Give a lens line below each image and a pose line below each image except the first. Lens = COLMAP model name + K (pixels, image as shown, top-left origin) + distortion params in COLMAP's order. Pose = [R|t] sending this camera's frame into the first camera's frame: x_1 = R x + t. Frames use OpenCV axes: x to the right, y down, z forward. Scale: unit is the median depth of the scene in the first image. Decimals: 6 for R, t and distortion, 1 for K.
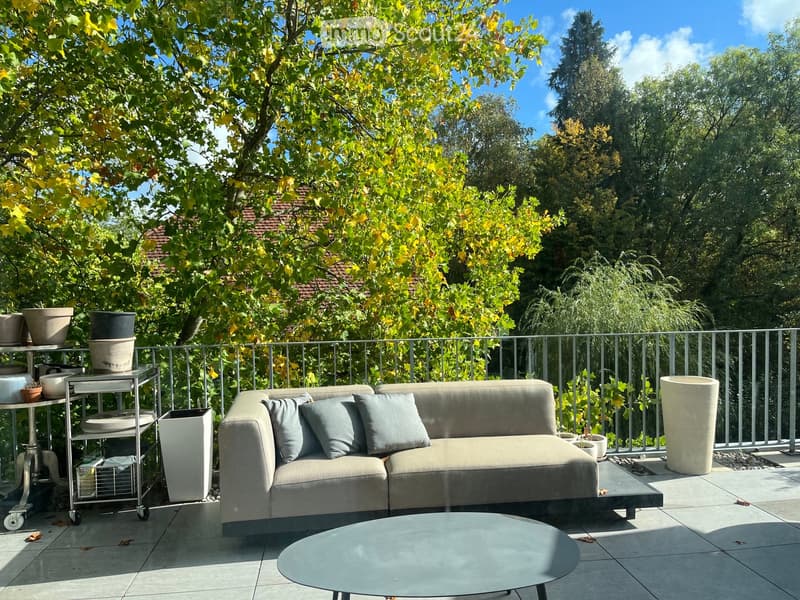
lens RADIAL K [[603.9, 0, 399.7], [0, 603.9, 303.3], [0, 0, 1]] dist [0.041426, 0.001810]
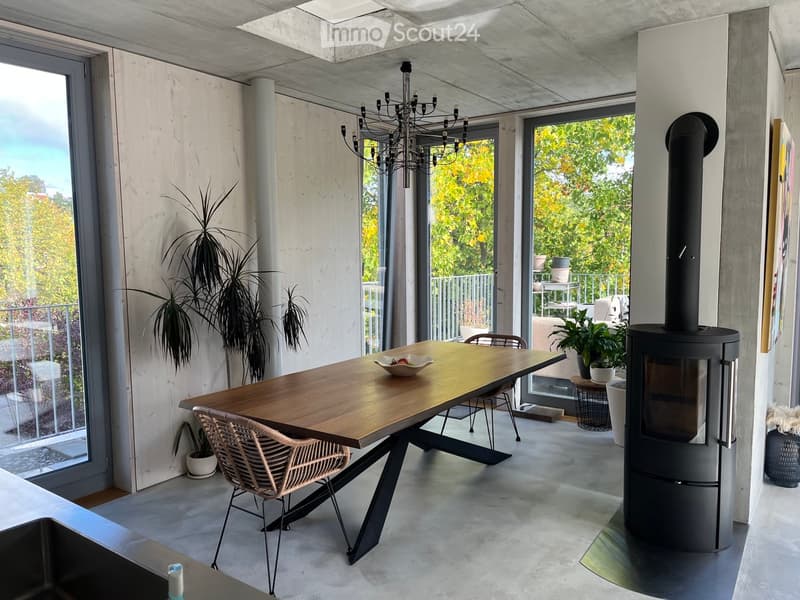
lens RADIAL K [[603.9, 0, 399.1], [0, 603.9, 300.4], [0, 0, 1]] dist [0.041426, 0.001810]
pose [[0.742462, 0.068305, -0.666396, 0.612801], [-0.030217, 0.997190, 0.068546, 0.037976], [0.669206, -0.030756, 0.742440, -1.119740]]
